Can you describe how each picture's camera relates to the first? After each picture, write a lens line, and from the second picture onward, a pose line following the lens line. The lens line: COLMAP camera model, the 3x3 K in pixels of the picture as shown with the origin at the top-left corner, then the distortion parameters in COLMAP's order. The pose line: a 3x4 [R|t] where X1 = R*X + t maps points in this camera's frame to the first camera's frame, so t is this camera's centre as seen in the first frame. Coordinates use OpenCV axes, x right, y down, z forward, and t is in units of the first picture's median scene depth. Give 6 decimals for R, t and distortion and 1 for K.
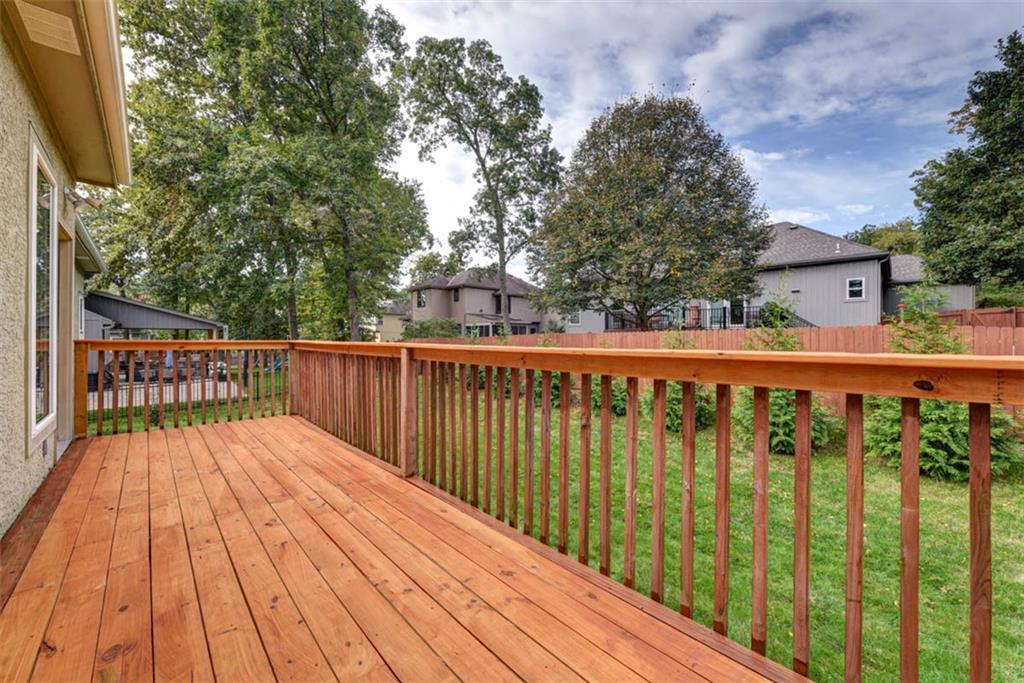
lens RADIAL K [[401.7, 0, 509.4], [0, 401.7, 341.4], [0, 0, 1]] dist [0.001594, -0.000892]
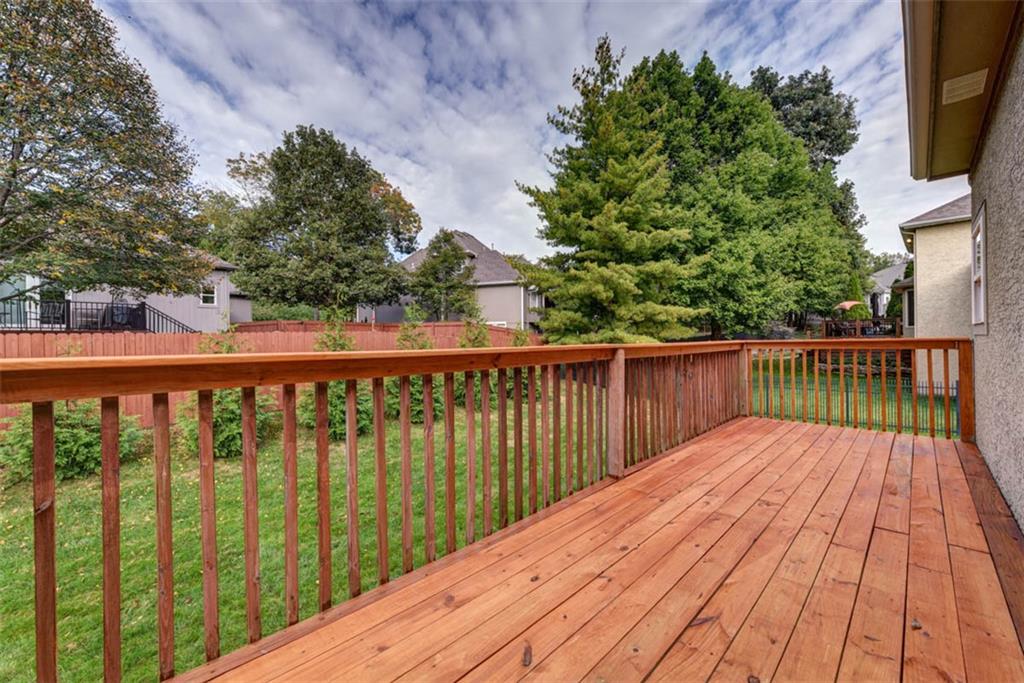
lens RADIAL K [[401.7, 0, 514.2], [0, 401.7, 340.4], [0, 0, 1]] dist [0.001594, -0.000892]
pose [[-0.052547, -0.000190, 0.998618, -1.436218], [0.012835, 0.999917, 0.000865, -0.012381], [-0.998536, 0.012863, -0.052540, 1.502070]]
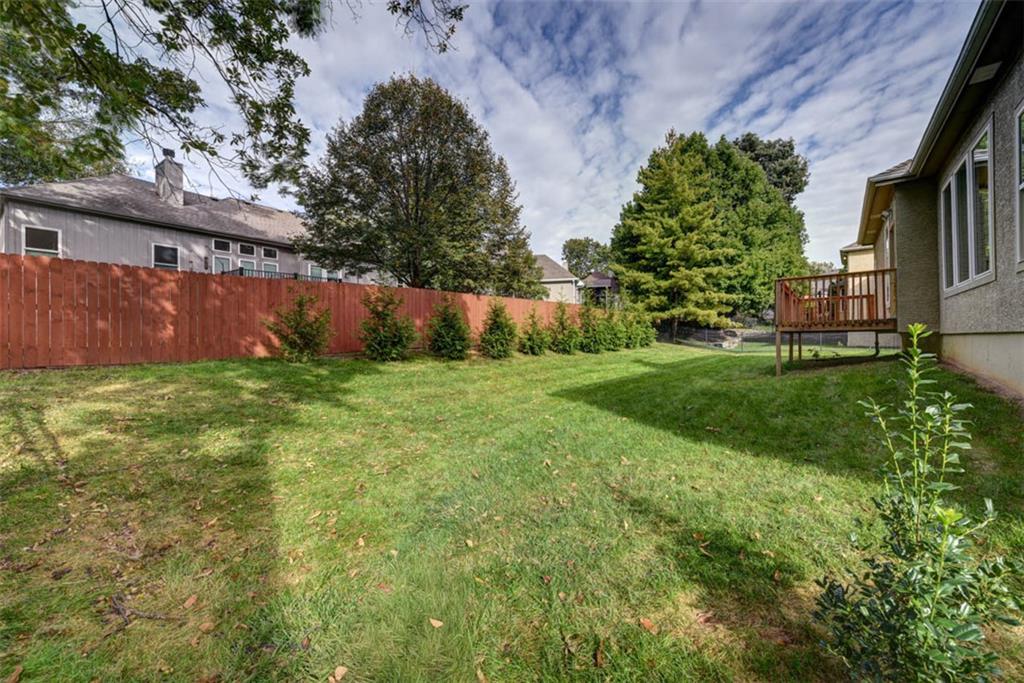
lens RADIAL K [[401.7, 0, 530.5], [0, 401.7, 339.9], [0, 0, 1]] dist [0.001594, -0.000892]
pose [[-0.183108, 0.002284, 0.983090, -4.129035], [0.012994, 0.999916, 0.000097, 0.492612], [-0.983007, 0.012792, -0.183122, 4.801012]]
